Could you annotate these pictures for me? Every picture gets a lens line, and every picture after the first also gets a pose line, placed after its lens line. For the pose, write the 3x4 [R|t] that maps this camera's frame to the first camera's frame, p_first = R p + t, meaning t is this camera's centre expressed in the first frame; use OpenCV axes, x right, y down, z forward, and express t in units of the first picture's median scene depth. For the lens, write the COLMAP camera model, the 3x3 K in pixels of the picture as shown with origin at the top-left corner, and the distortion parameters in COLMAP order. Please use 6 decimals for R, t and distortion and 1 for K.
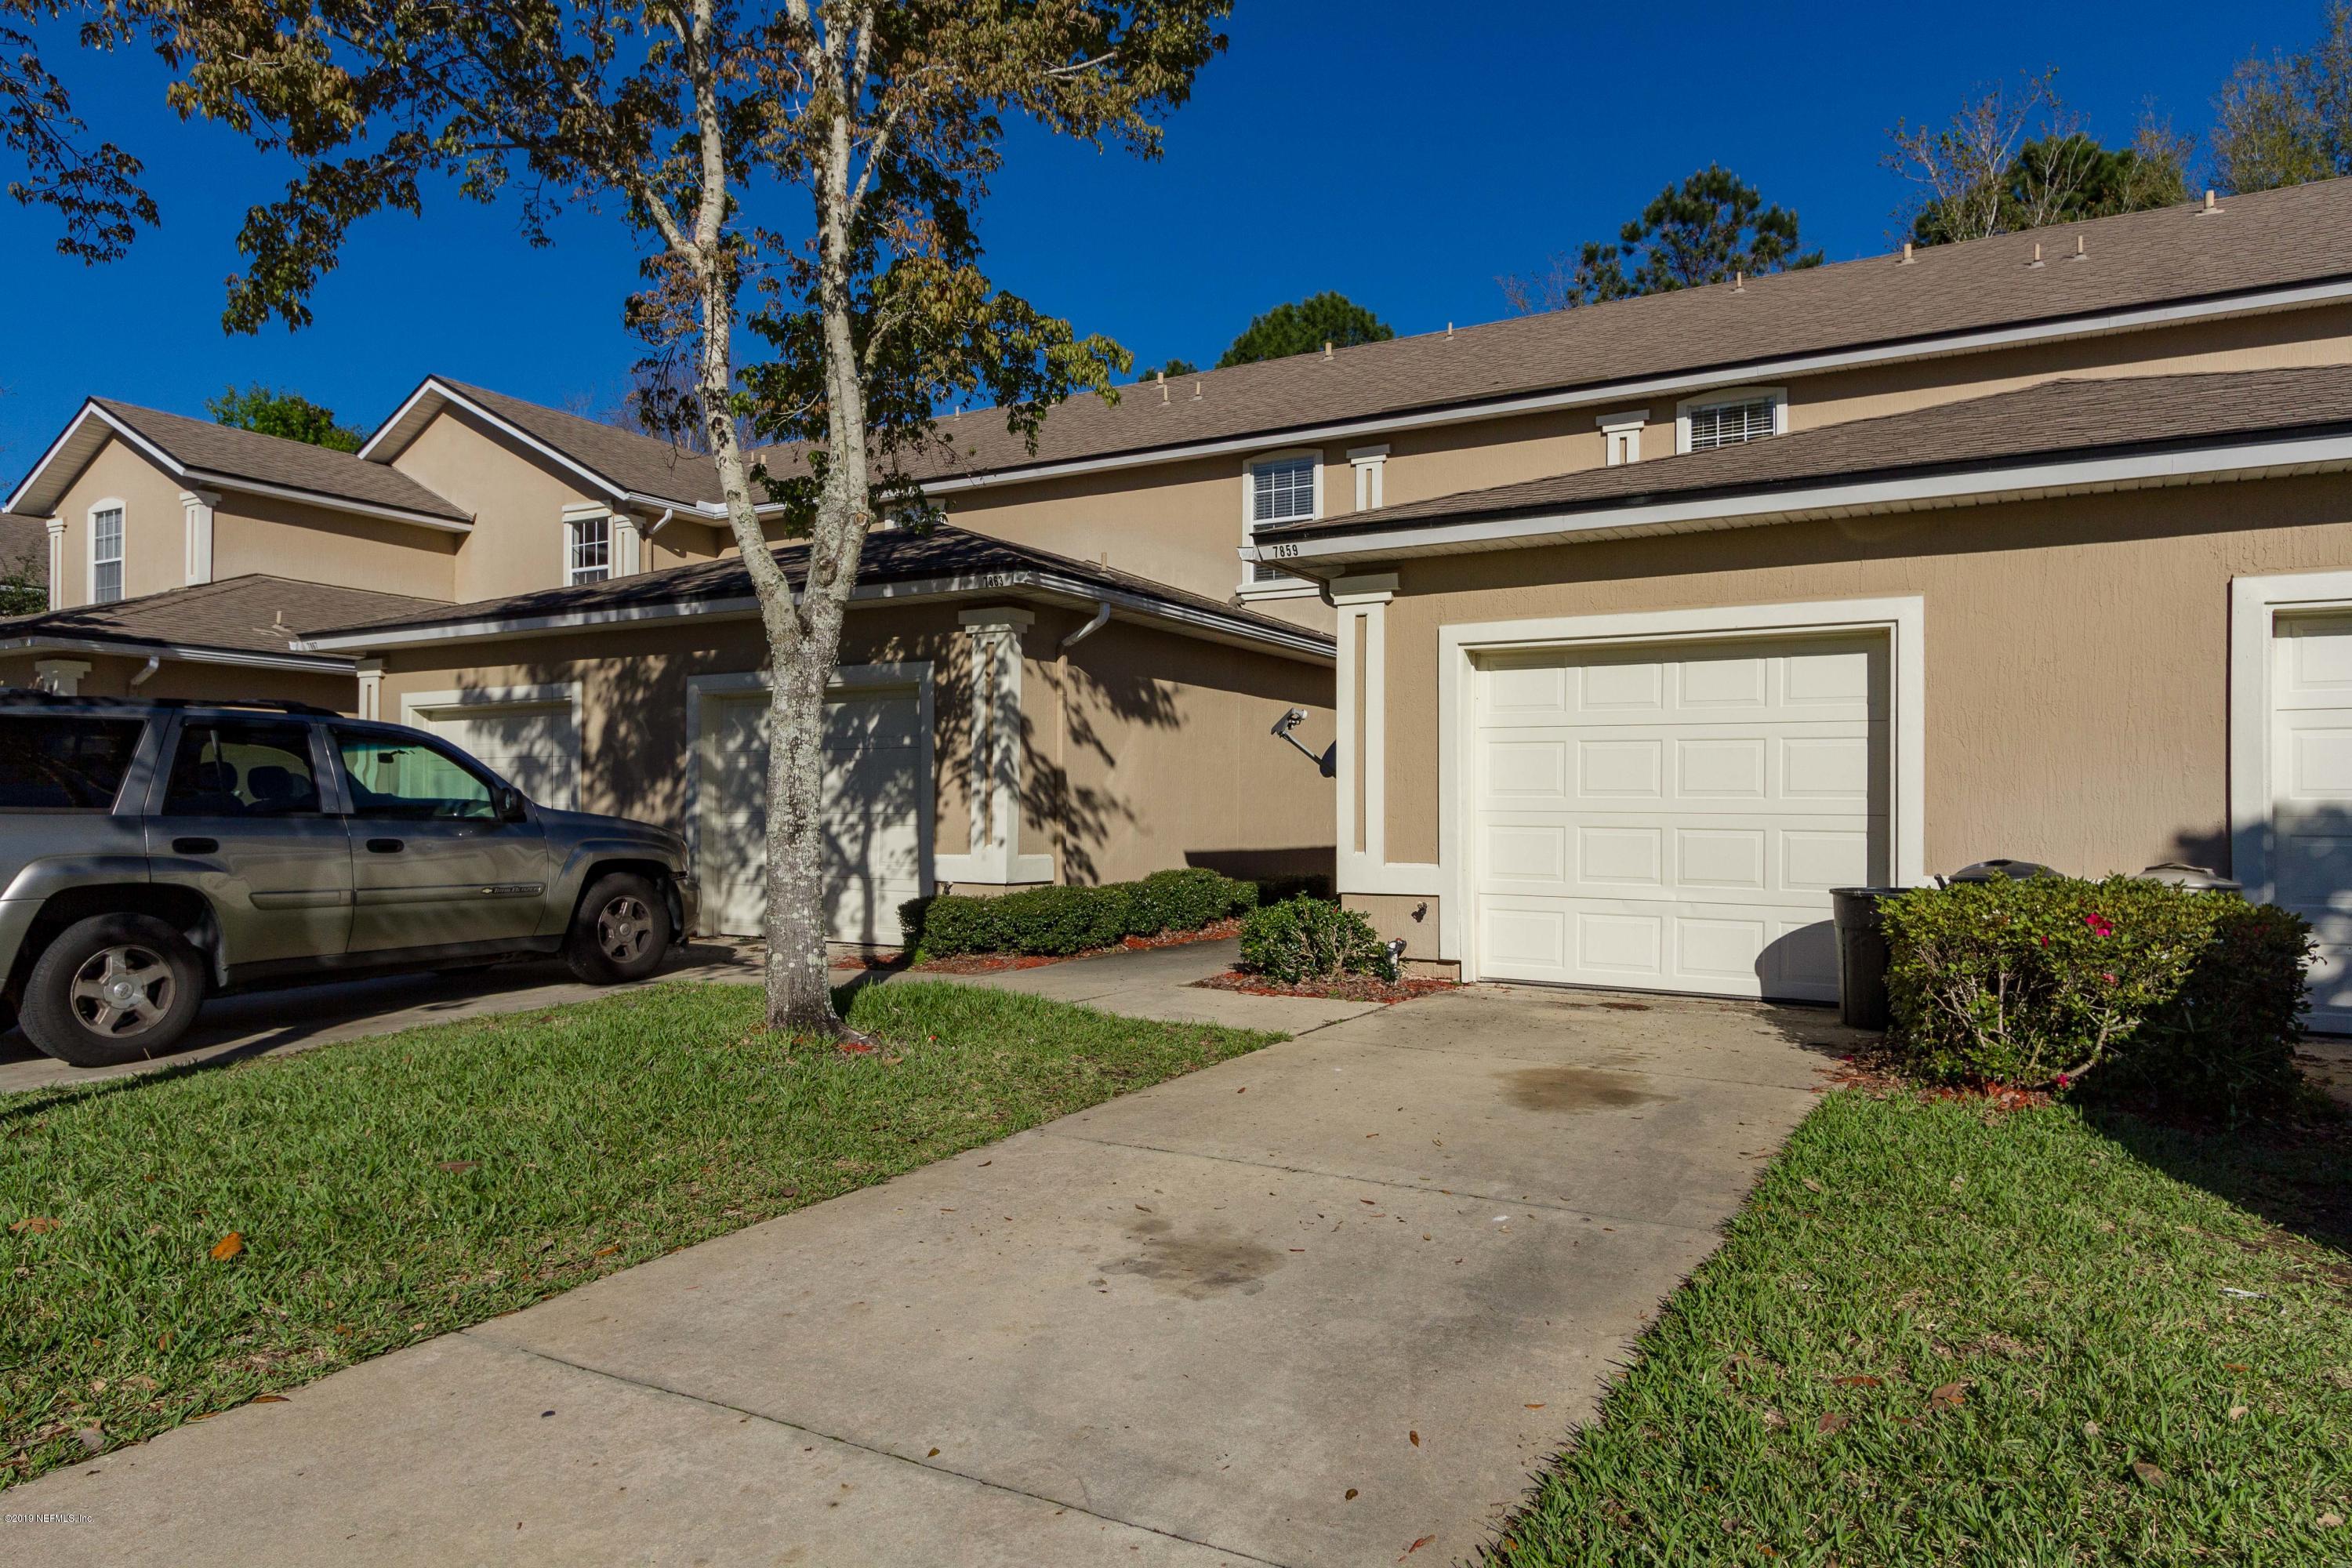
lens RADIAL K [[1471.5, 0, 1180.0], [0, 1471.5, 800.1], [0, 0, 1]] dist [0.001779, -0.000526]
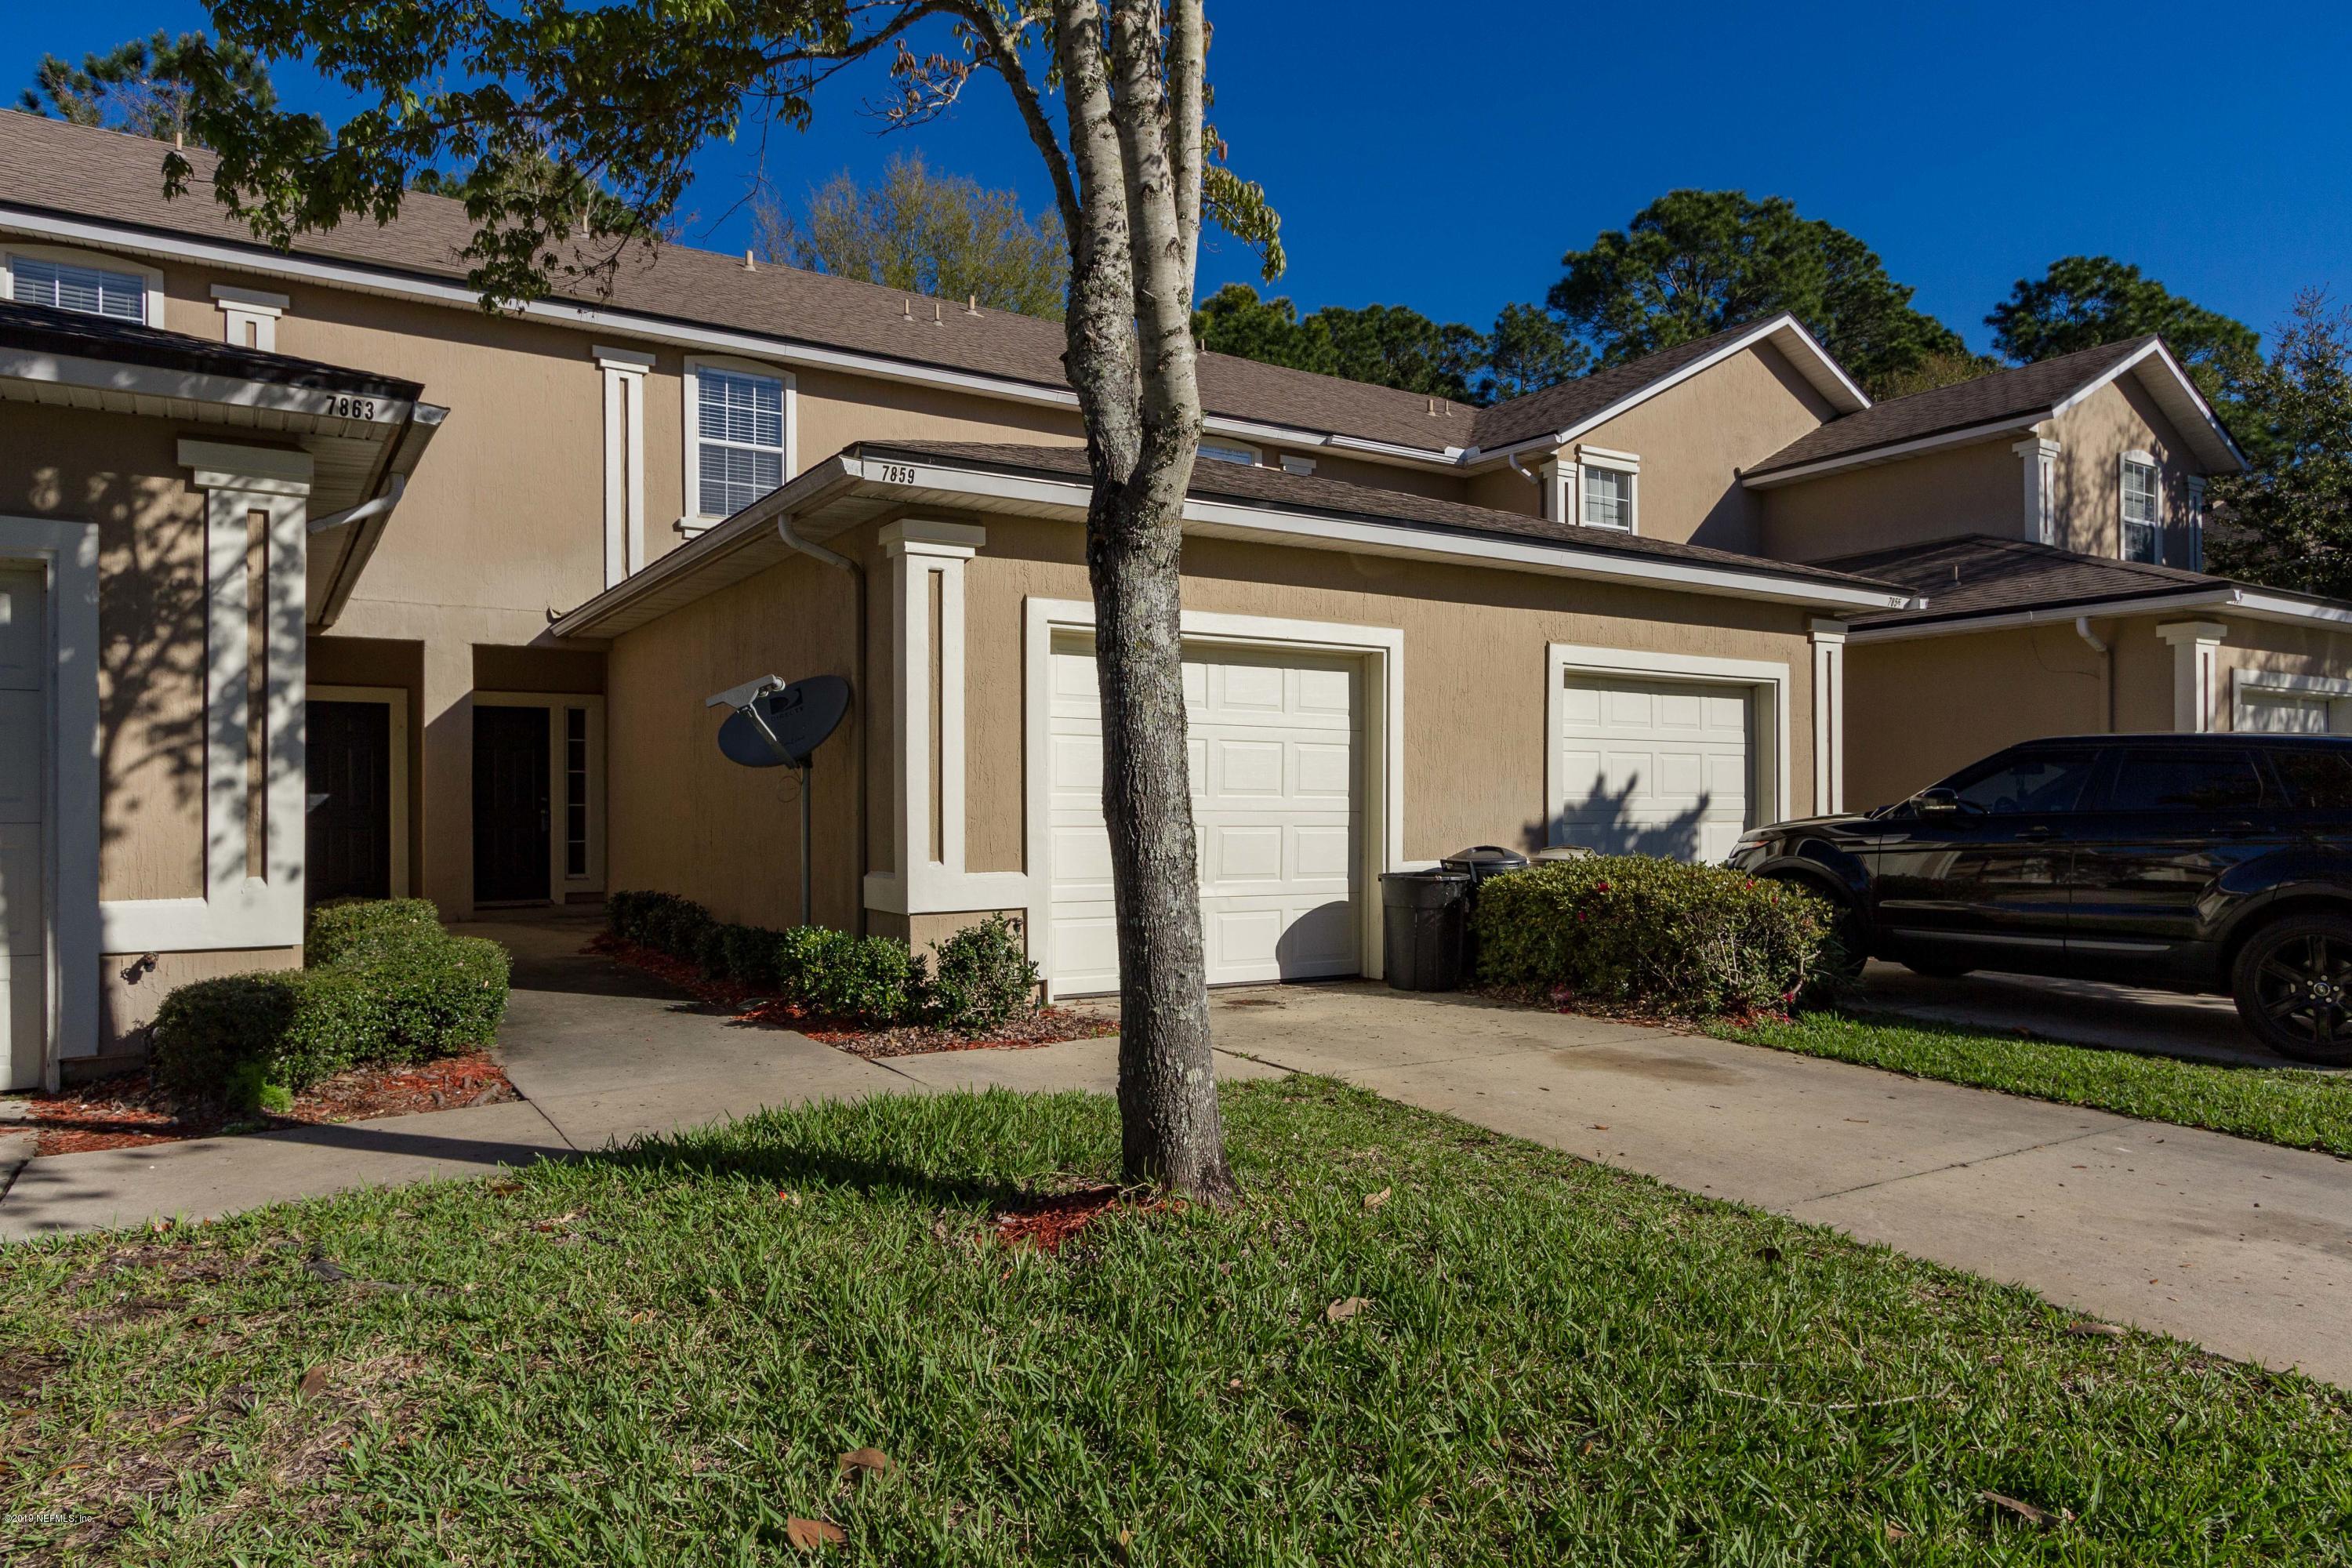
lens RADIAL K [[1471.5, 0, 1180.0], [0, 1471.5, 800.1], [0, 0, 1]] dist [0.001779, -0.000526]
pose [[0.444894, -0.002325, 0.895580, -0.467186], [-0.003252, 0.999986, 0.004212, -0.002646], [-0.895577, -0.004787, 0.444880, 0.445188]]
